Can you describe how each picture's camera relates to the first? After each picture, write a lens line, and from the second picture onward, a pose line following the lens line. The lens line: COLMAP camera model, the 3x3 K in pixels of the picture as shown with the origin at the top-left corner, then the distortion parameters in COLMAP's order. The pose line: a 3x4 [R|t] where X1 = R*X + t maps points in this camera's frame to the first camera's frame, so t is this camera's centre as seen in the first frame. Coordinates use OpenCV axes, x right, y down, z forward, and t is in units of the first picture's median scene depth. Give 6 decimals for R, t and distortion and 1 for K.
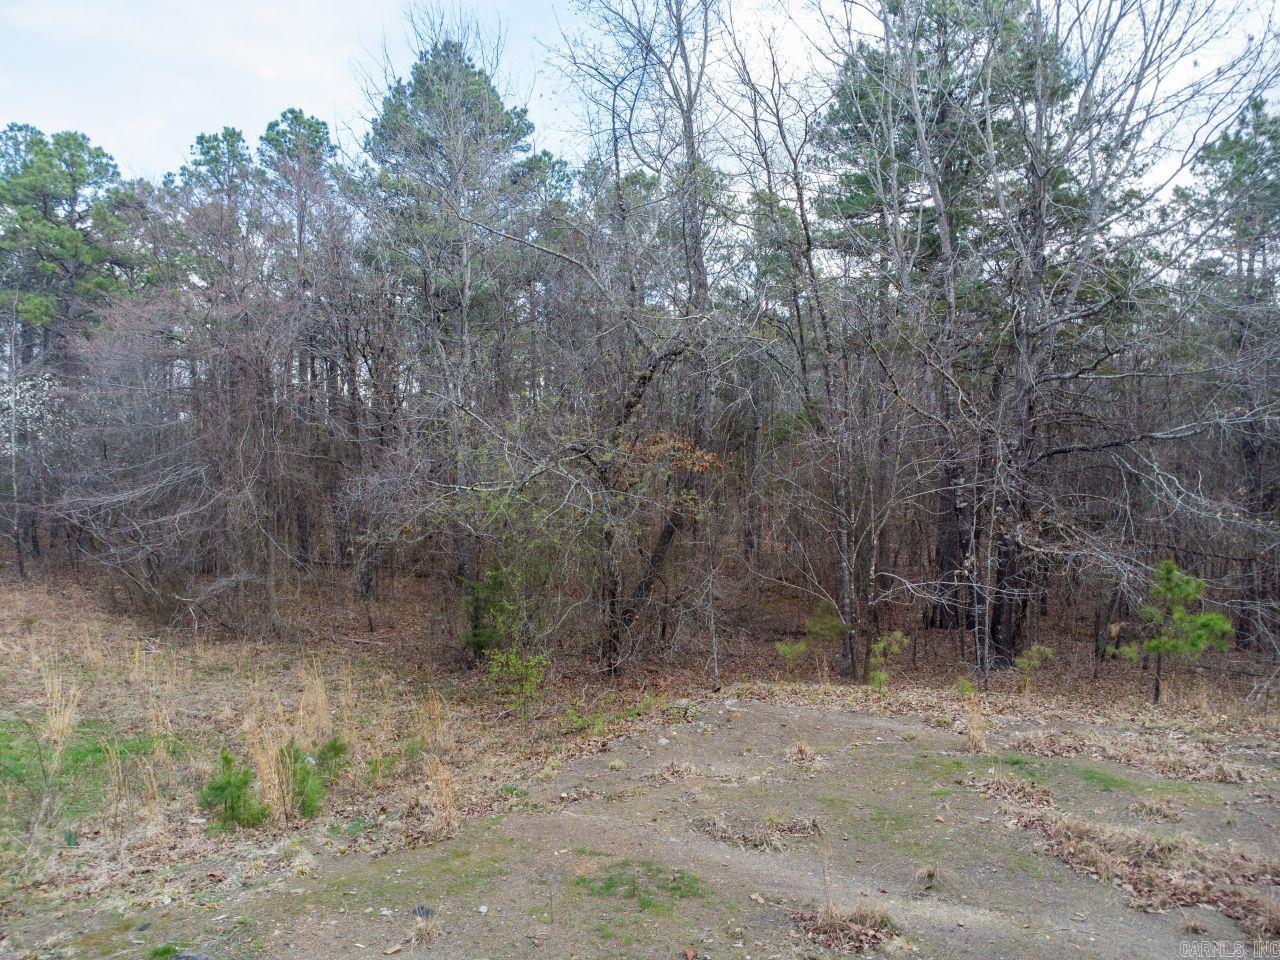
lens RADIAL K [[926.5, 0, 639.9], [0, 926.5, 478.2], [0, 0, 1]] dist [0.013105, -0.009406]
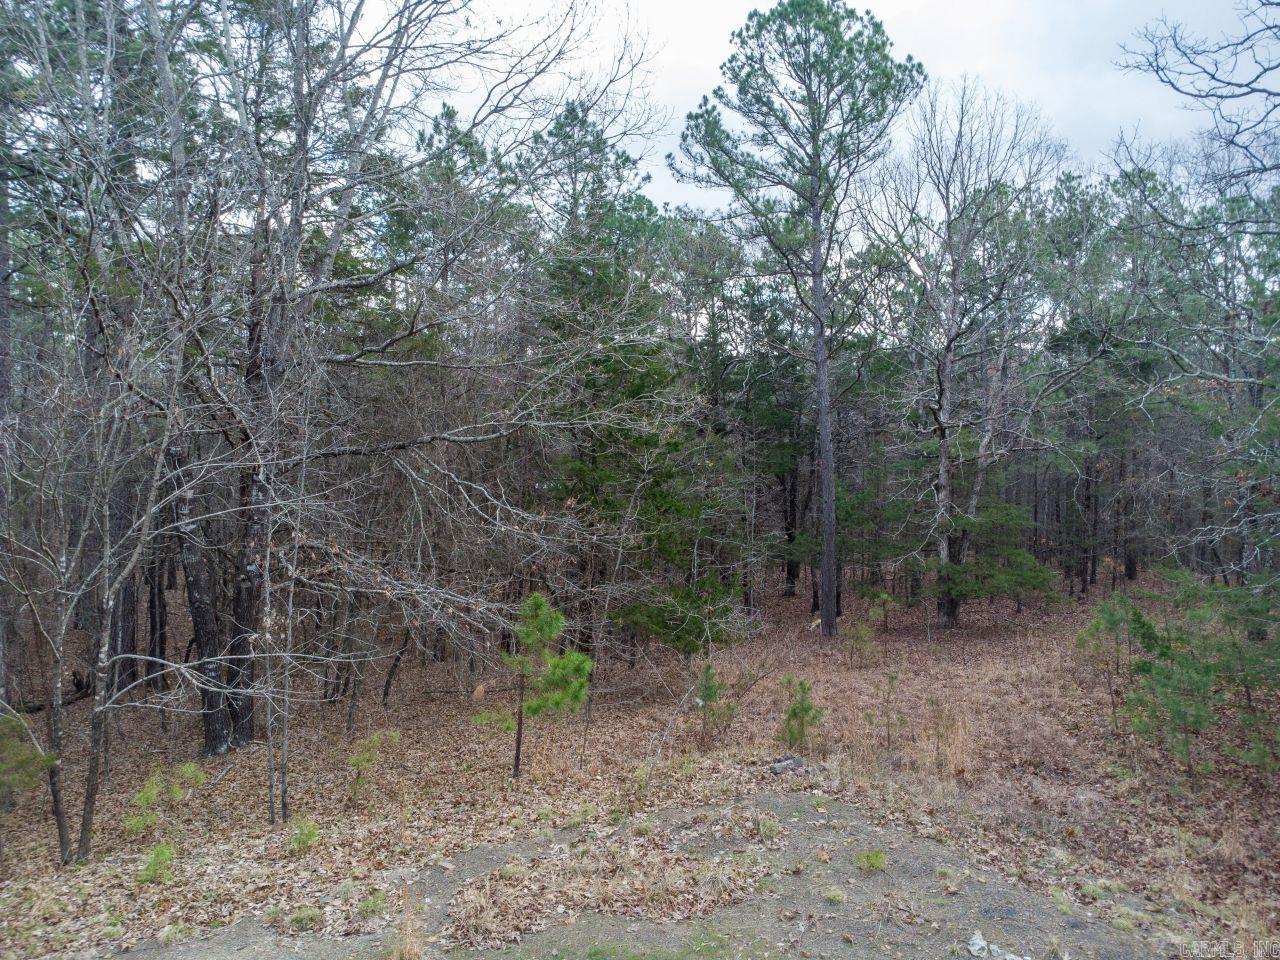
lens RADIAL K [[926.5, 0, 637.1], [0, 926.5, 481.5], [0, 0, 1]] dist [0.013105, -0.009406]
pose [[0.617197, 0.000071, 0.786809, 0.002045], [0.005708, 0.999973, -0.004568, -0.001649], [-0.786788, 0.007311, 0.617180, 0.361654]]
